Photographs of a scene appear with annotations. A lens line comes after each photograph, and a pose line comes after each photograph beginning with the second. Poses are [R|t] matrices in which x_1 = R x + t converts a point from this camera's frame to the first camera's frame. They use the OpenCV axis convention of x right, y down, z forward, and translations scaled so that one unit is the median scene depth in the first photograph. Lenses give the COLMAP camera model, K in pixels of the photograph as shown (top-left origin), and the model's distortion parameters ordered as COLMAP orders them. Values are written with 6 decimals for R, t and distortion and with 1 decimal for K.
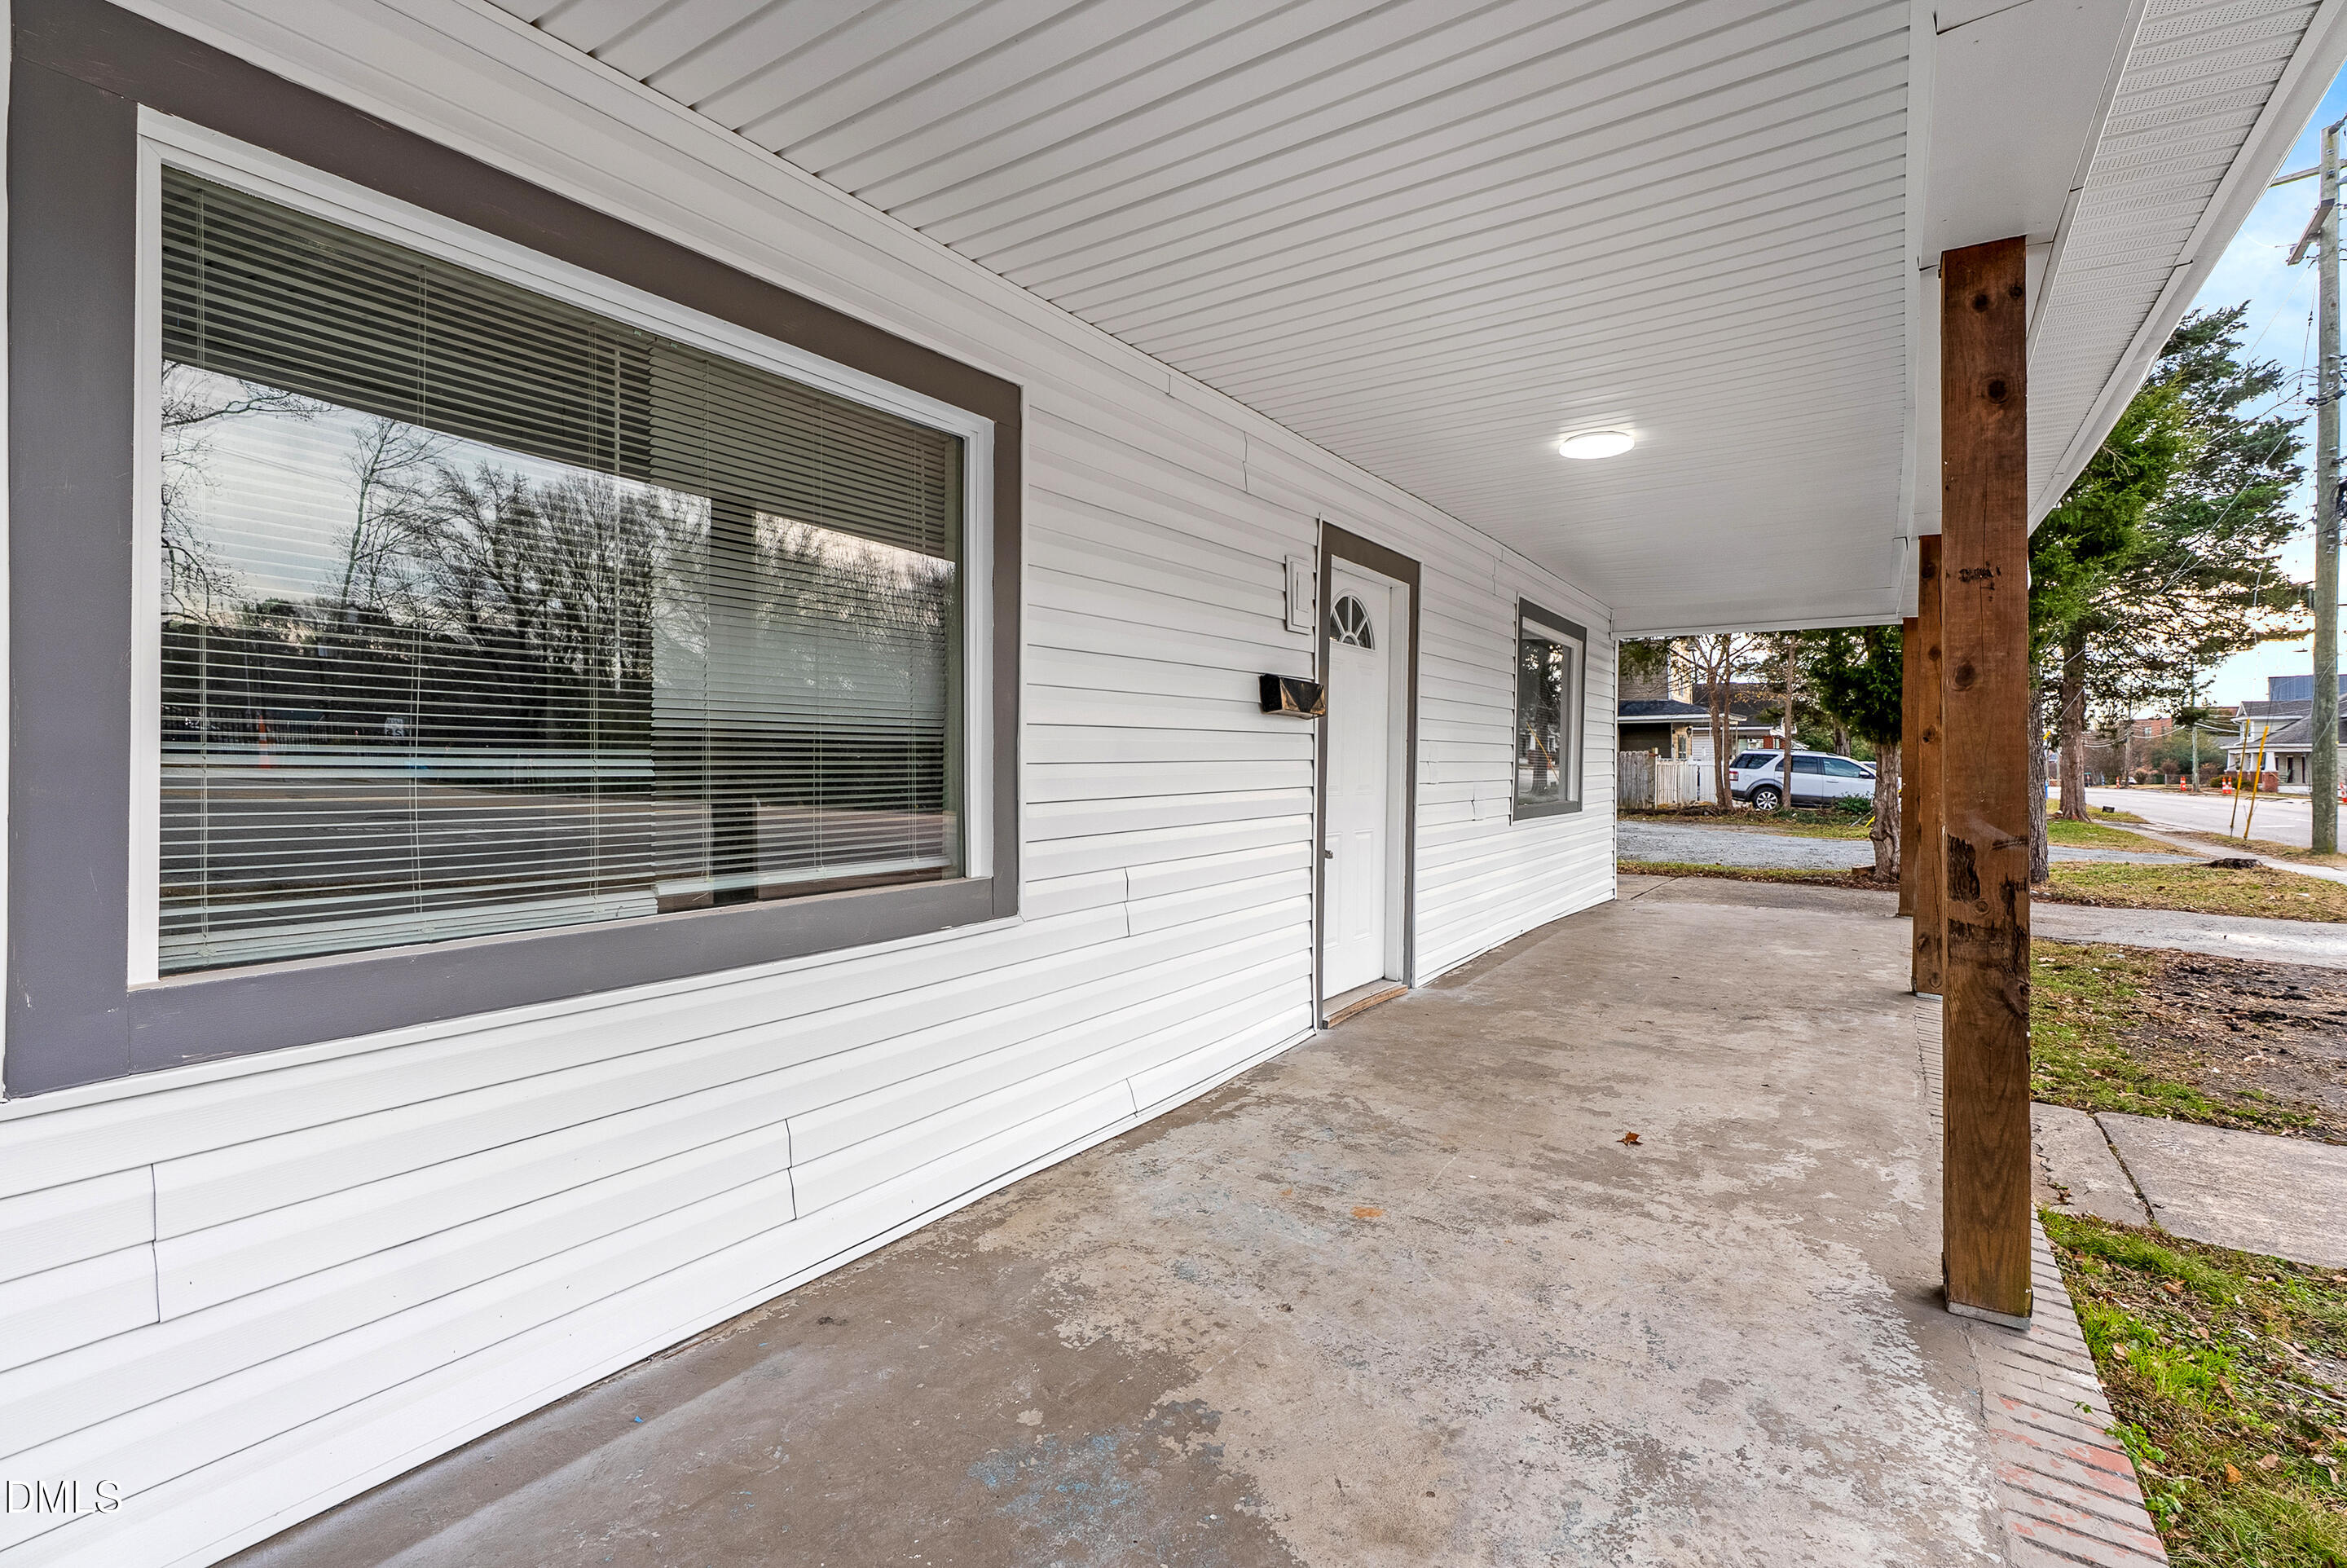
lens RADIAL K [[1071.4, 0, 1173.5], [0, 1071.4, 784.0], [0, 0, 1]] dist [-0.001472, 0.000024]
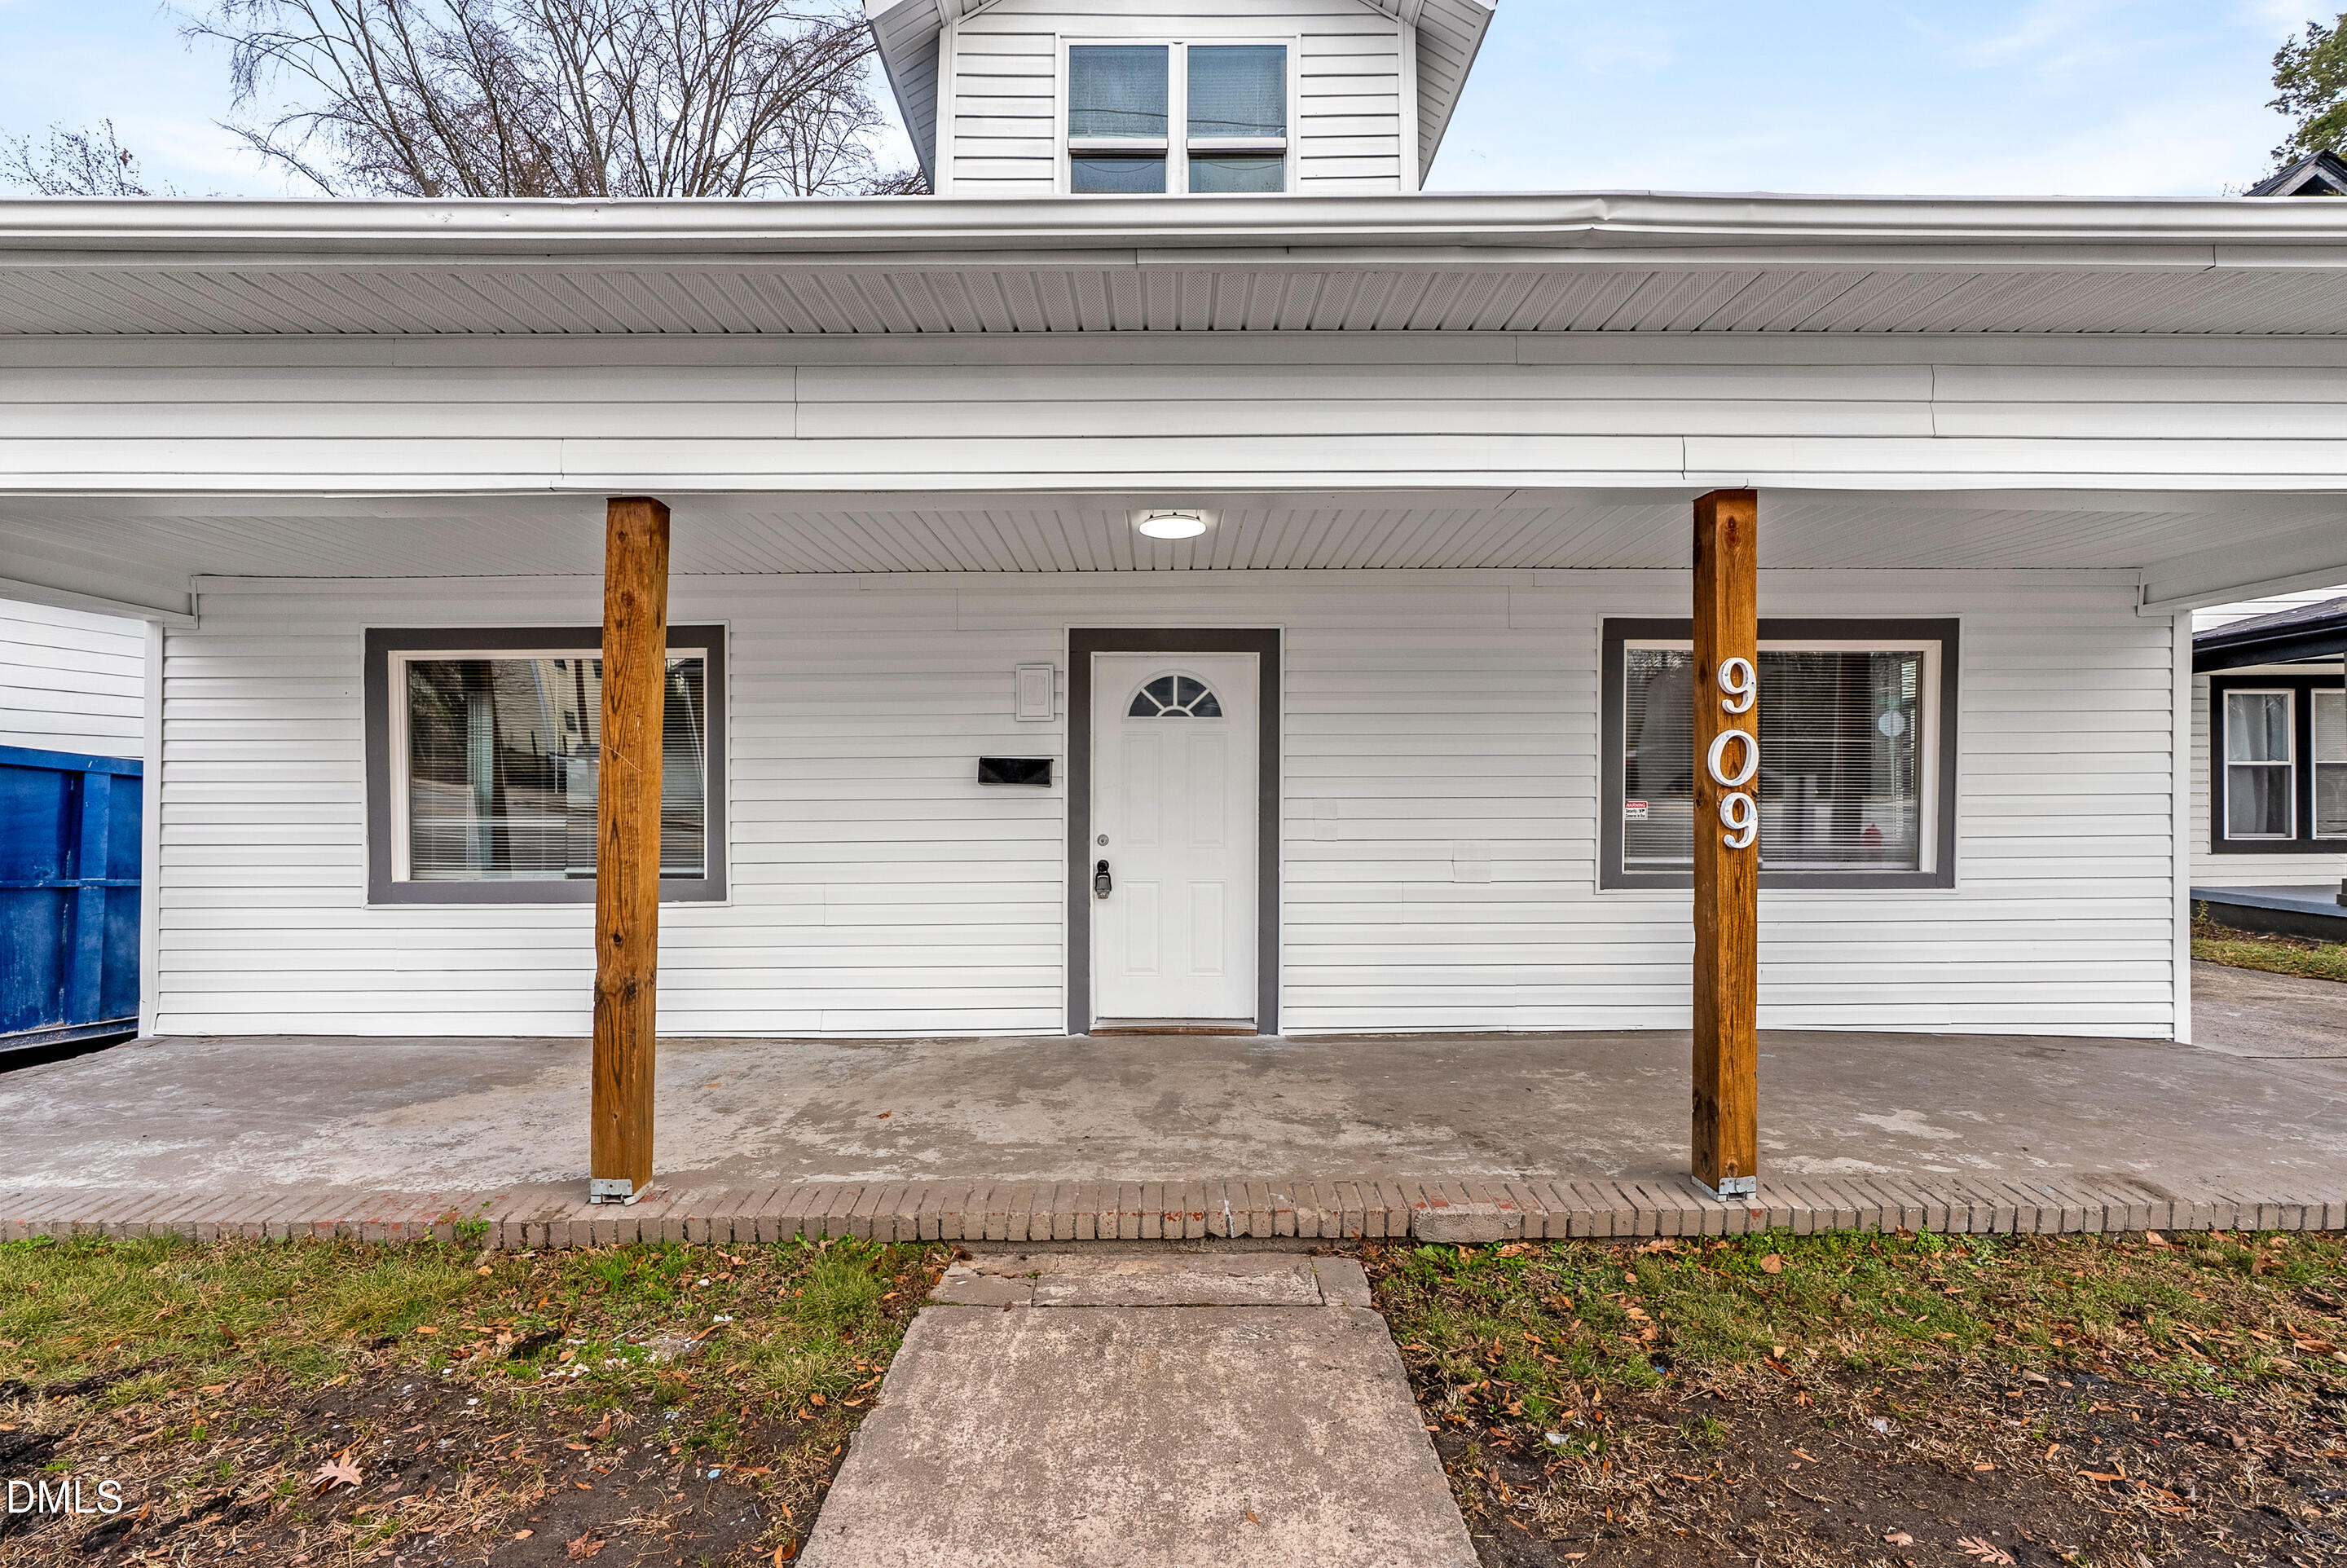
lens RADIAL K [[1079.7, 0, 1173.5], [0, 1079.7, 784.0], [0, 0, 1]] dist [0.005568, 0.000516]
pose [[0.541177, -0.003856, -0.840900, 1.764112], [-0.012651, 0.999839, -0.012727, -0.066654], [0.840813, 0.017526, 0.541041, 0.570460]]
